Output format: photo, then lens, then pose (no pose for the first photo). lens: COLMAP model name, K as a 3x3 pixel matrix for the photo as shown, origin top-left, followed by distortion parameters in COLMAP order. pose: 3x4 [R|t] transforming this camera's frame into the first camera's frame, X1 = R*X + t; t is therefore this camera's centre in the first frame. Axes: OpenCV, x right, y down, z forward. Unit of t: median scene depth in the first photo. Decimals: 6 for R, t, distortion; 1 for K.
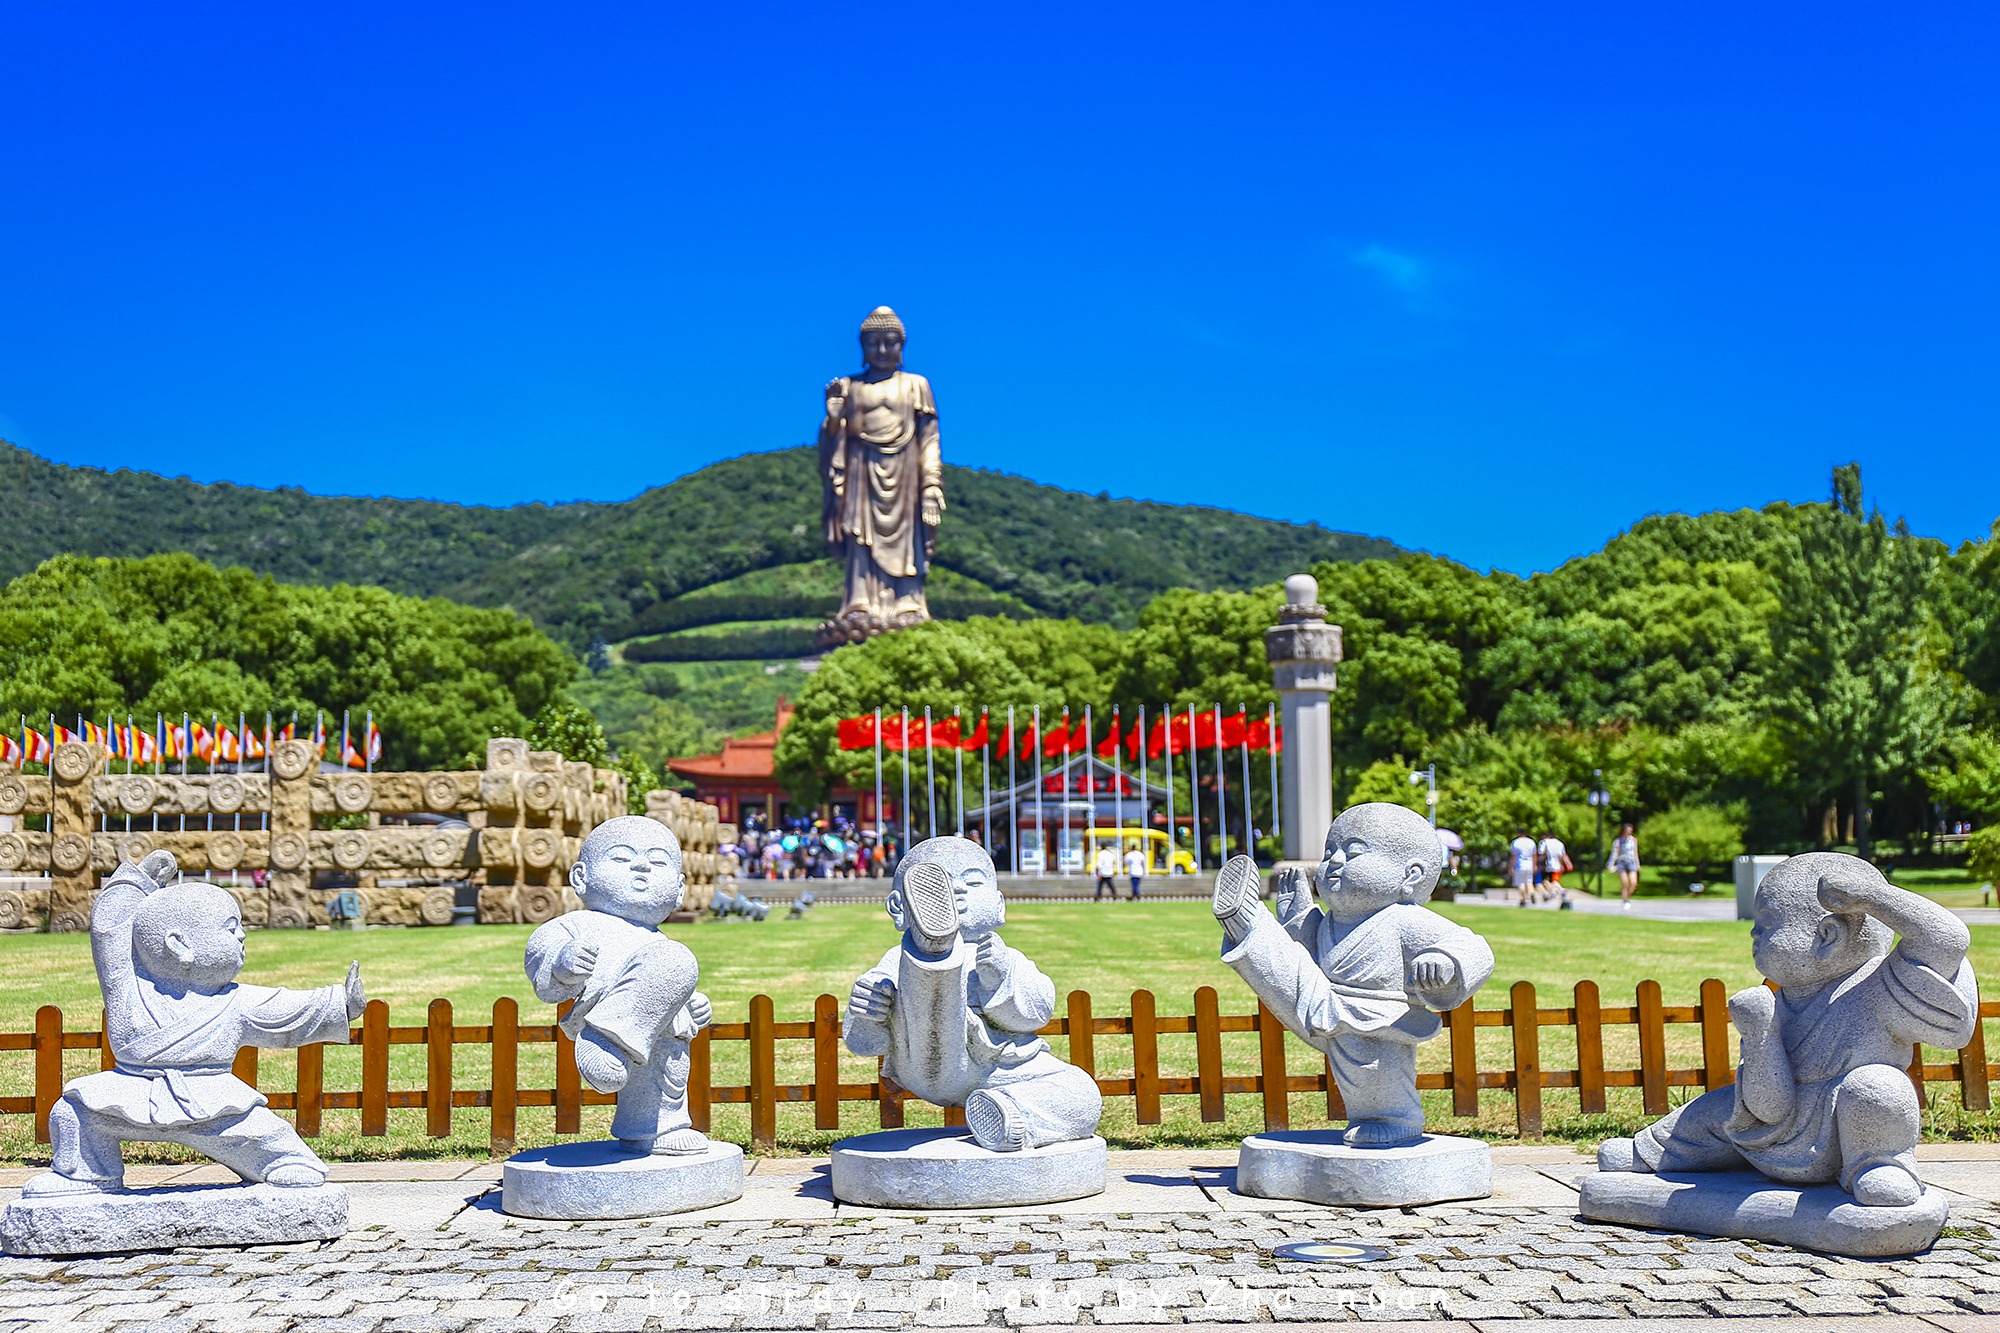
lens RADIAL K [[2191.1, 0, 1009.5], [0, 2191.1, 666.2], [0, 0, 1]] dist [0.010926, 0.000000]
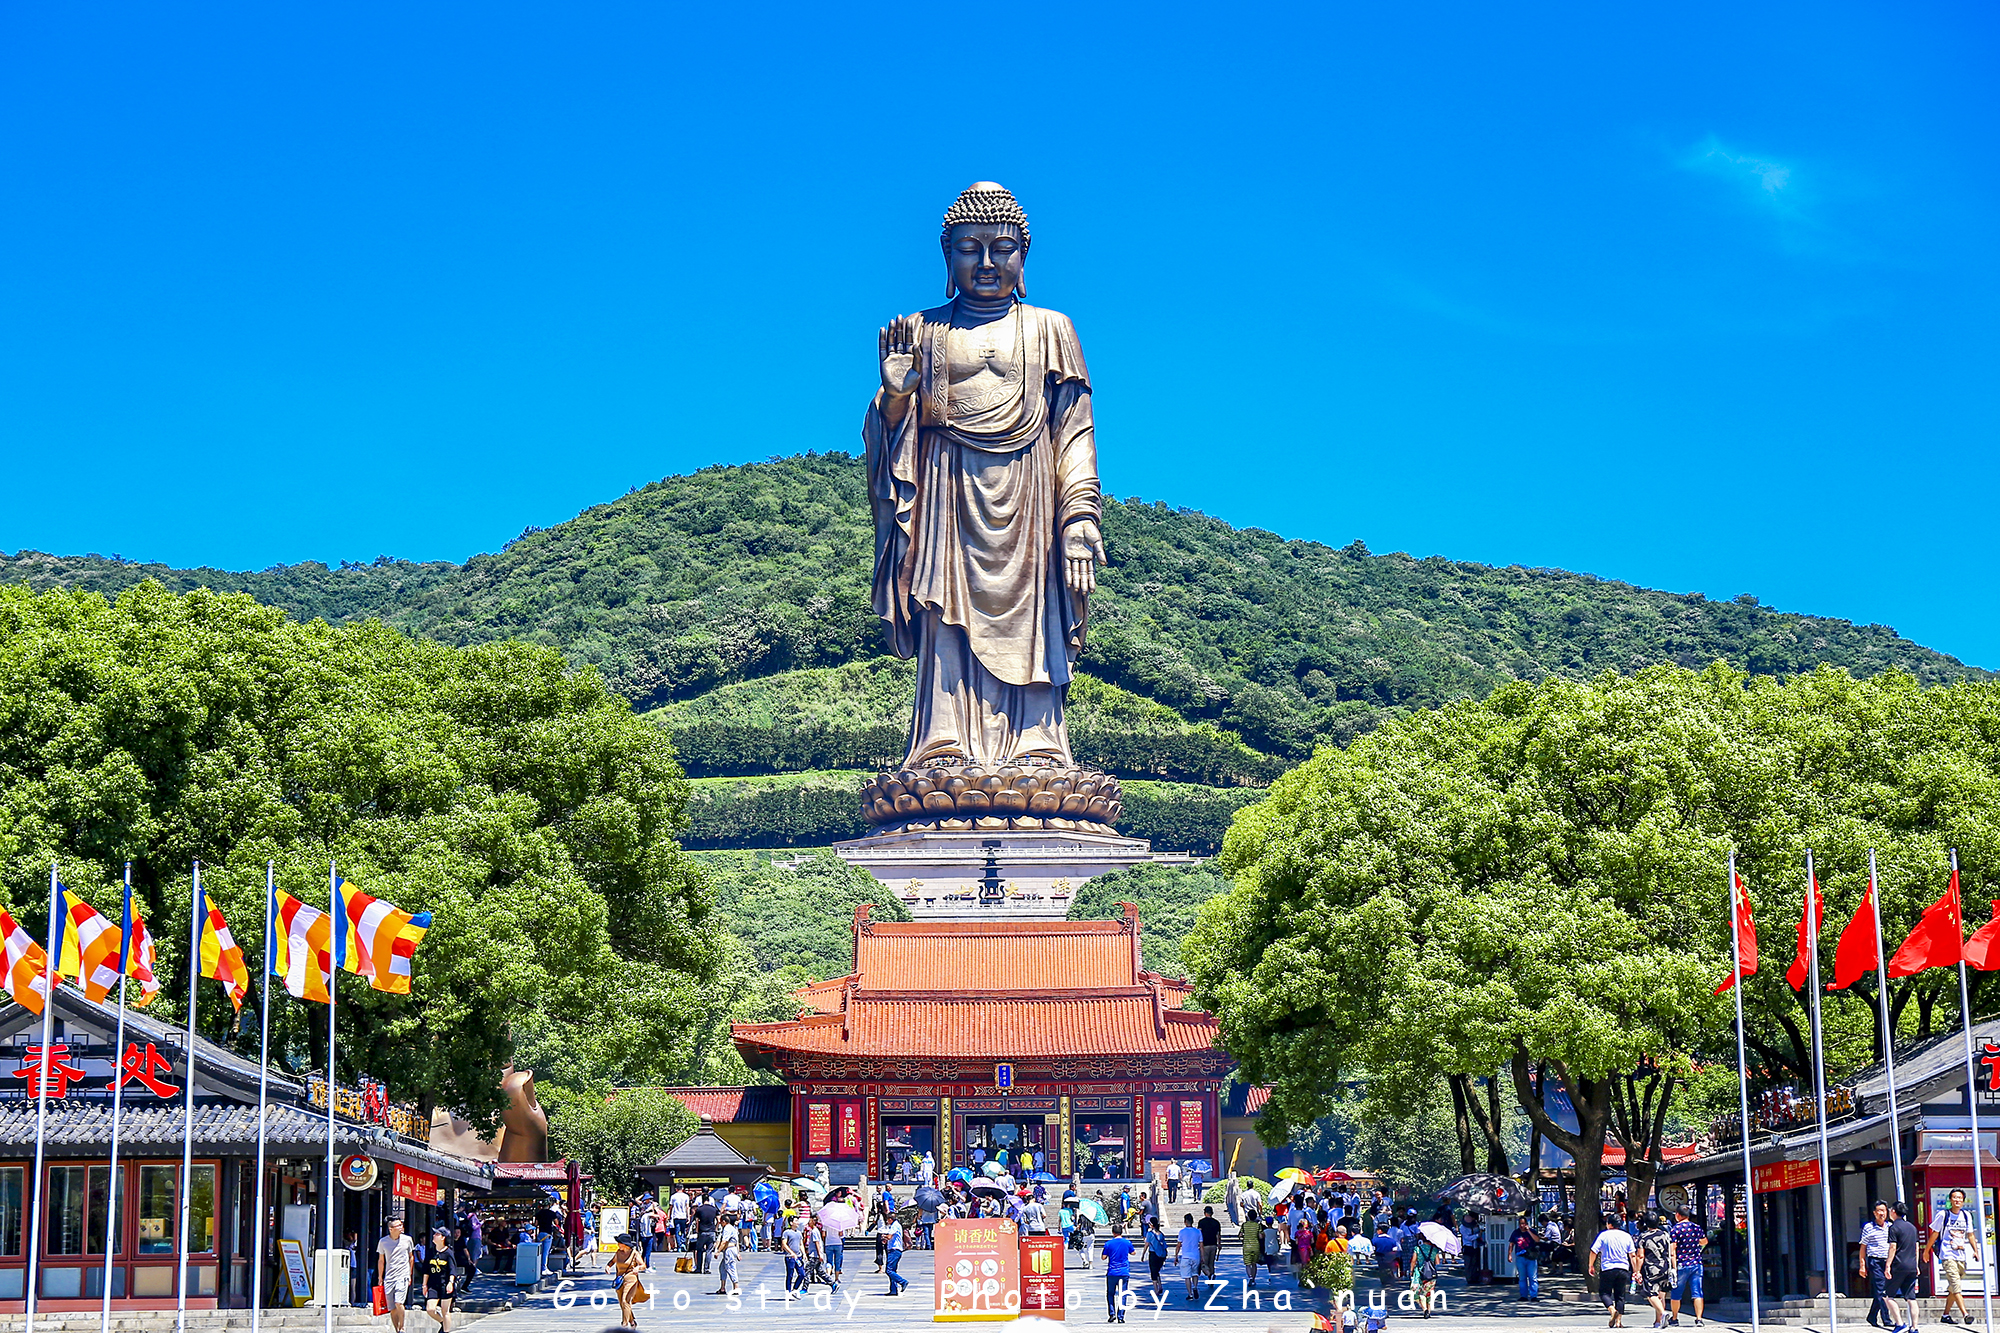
lens RADIAL K [[4000.4, 0, 995.0], [0, 4000.4, 672.2], [0, 0, 1]] dist [0.159116, 0.000000]
pose [[0.999217, -0.000214, -0.039555, -0.017926], [-0.001737, 0.998783, -0.049294, 0.002655], [0.039518, 0.049324, 0.998001, 0.037897]]
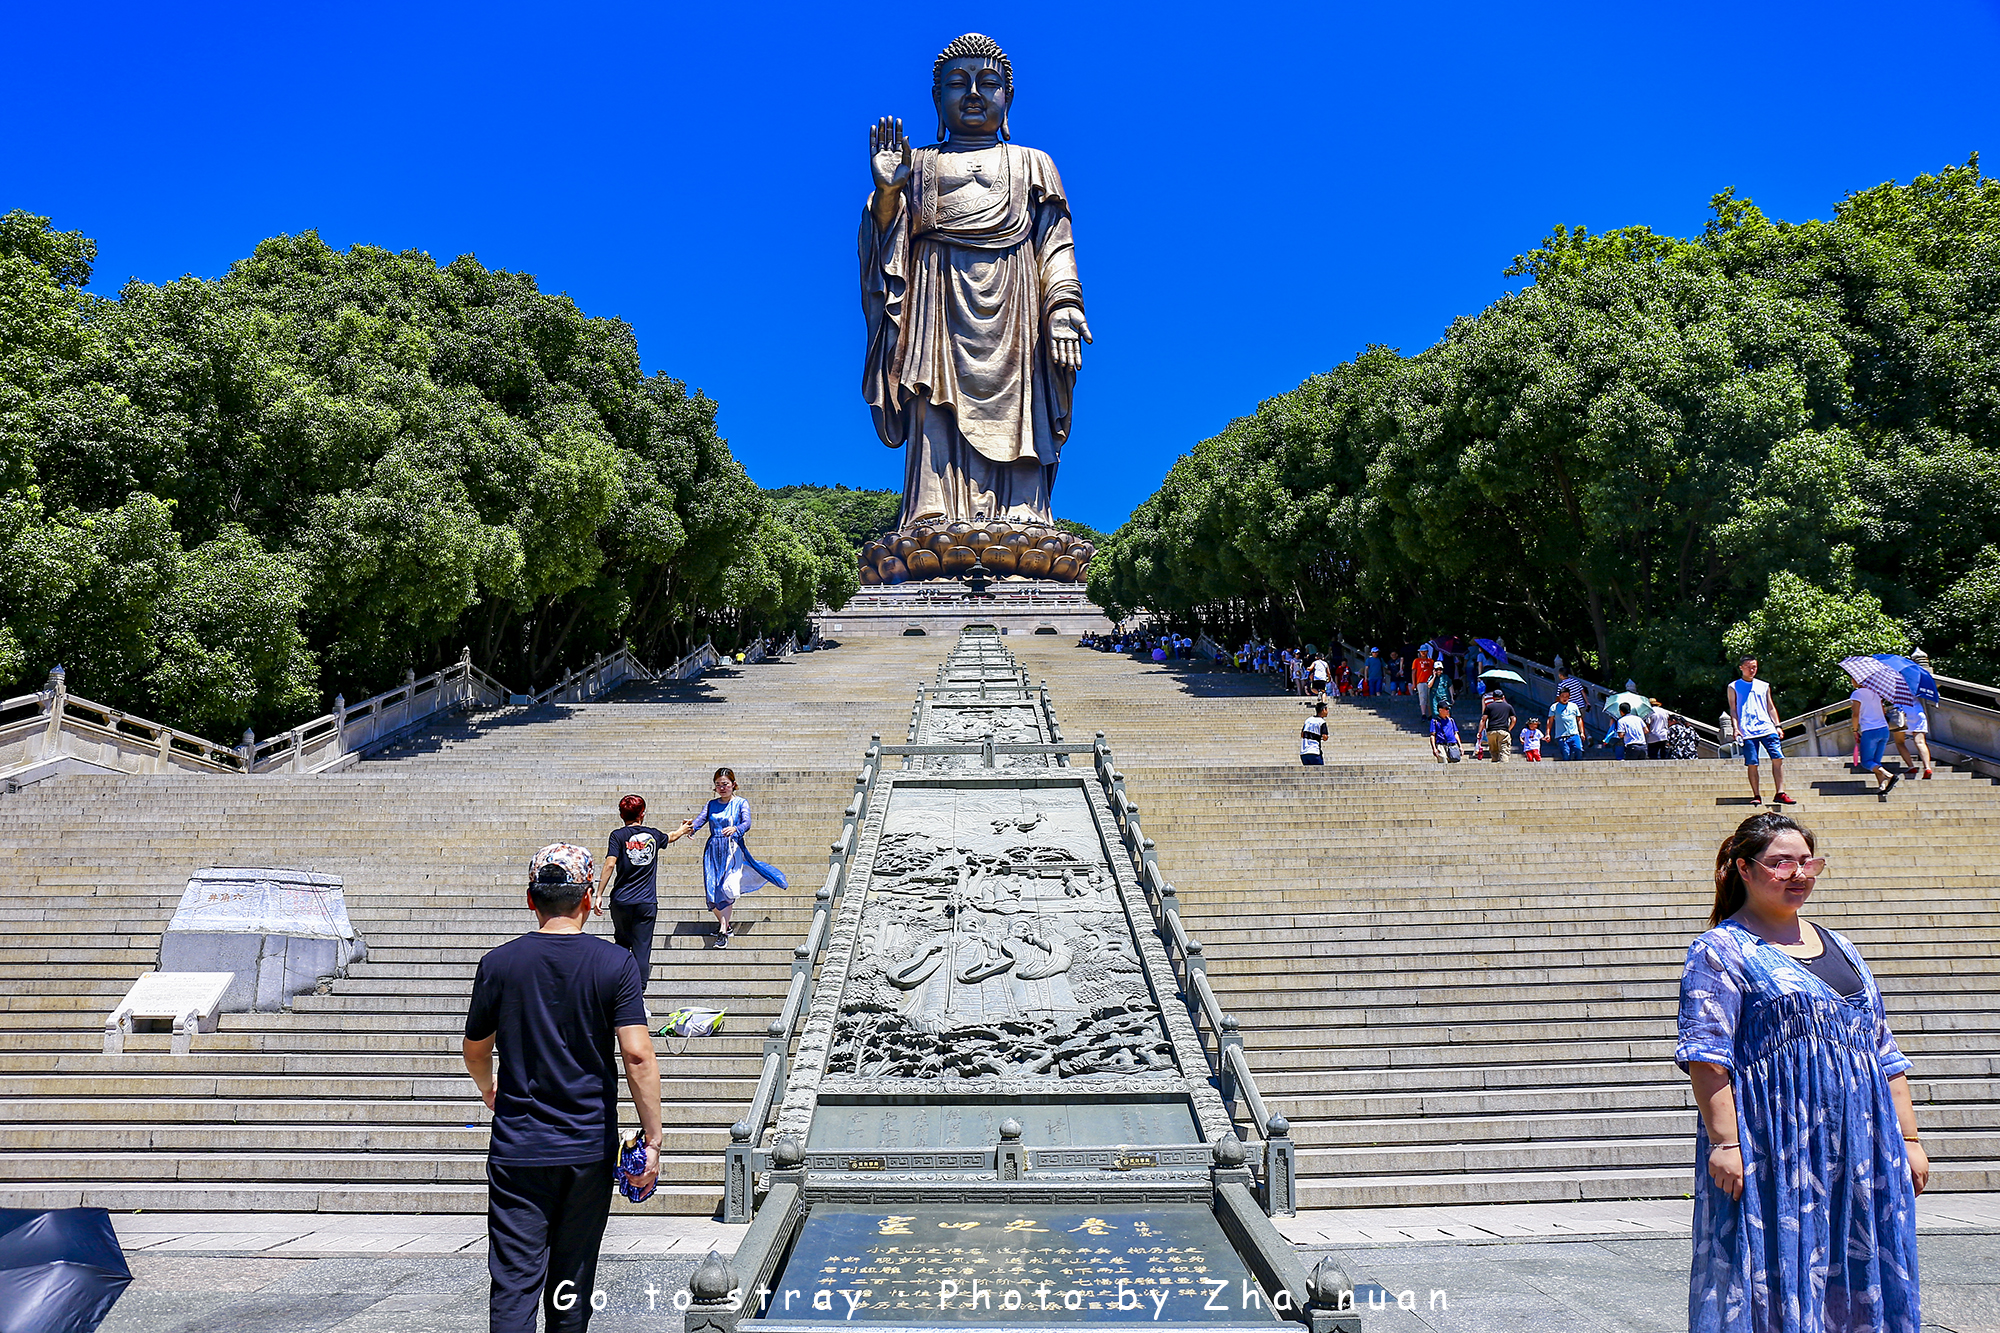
lens RADIAL K [[1471.3, 0, 997.5], [0, 1471.3, 659.2], [0, 0, 1]] dist [-0.069988, 0.000202]
pose [[0.999583, -0.004419, -0.028528, -0.042232], [0.001802, 0.995840, -0.091103, 0.037957], [0.028812, 0.091013, 0.995433, 0.644755]]
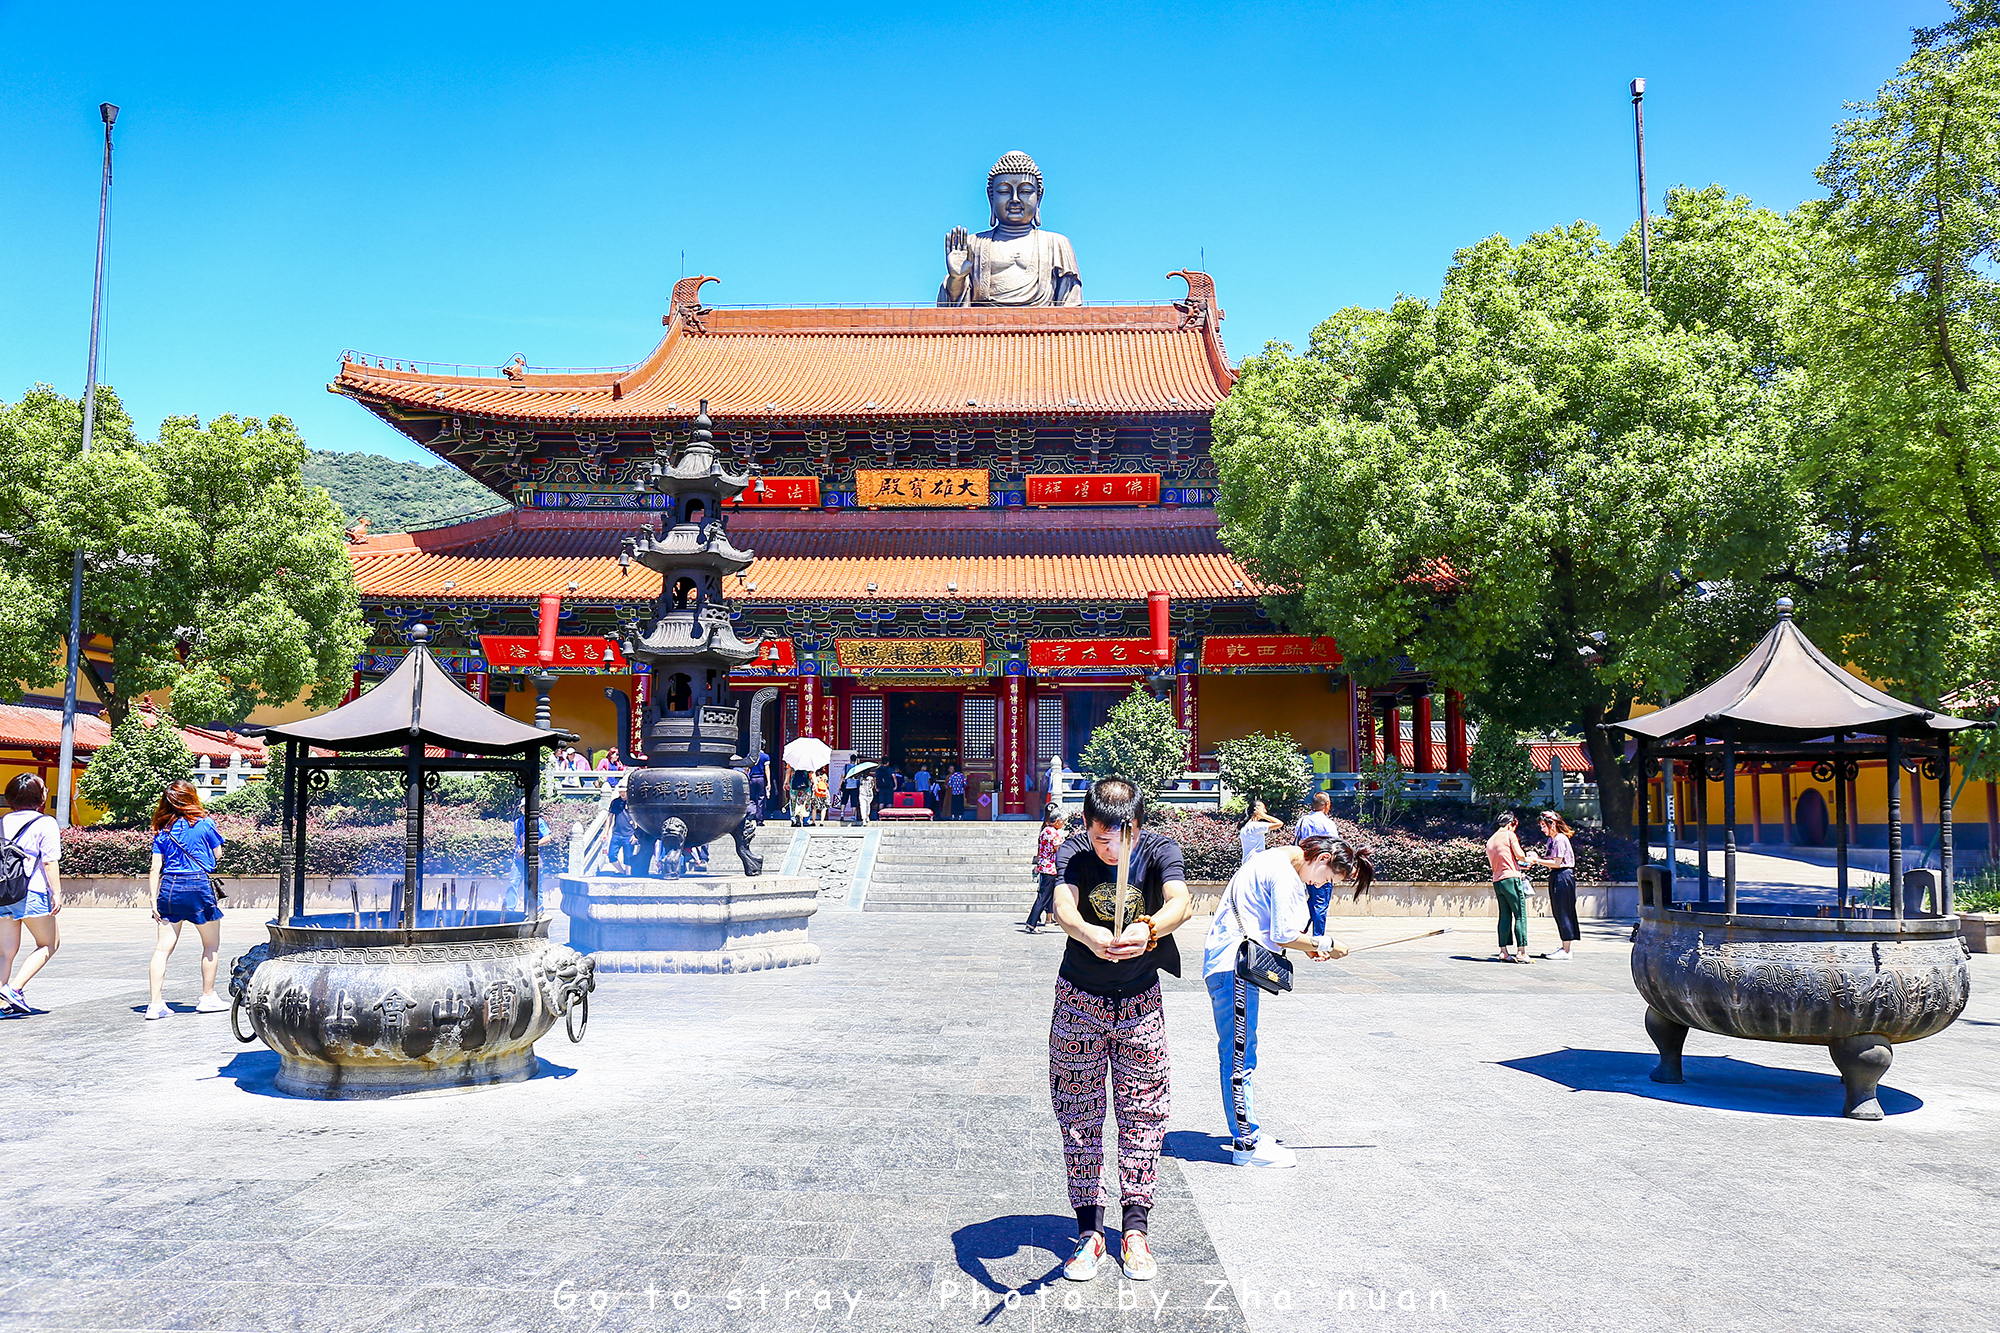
lens RADIAL K [[1565.2, 0, 1003.6], [0, 1565.2, 668.3], [0, 0, 1]] dist [-0.015879, -0.000936]
pose [[0.998416, 0.004612, -0.056073, -0.028560], [-0.003957, 0.999923, 0.011787, 0.028277], [0.056123, -0.011546, 0.998357, 0.408327]]
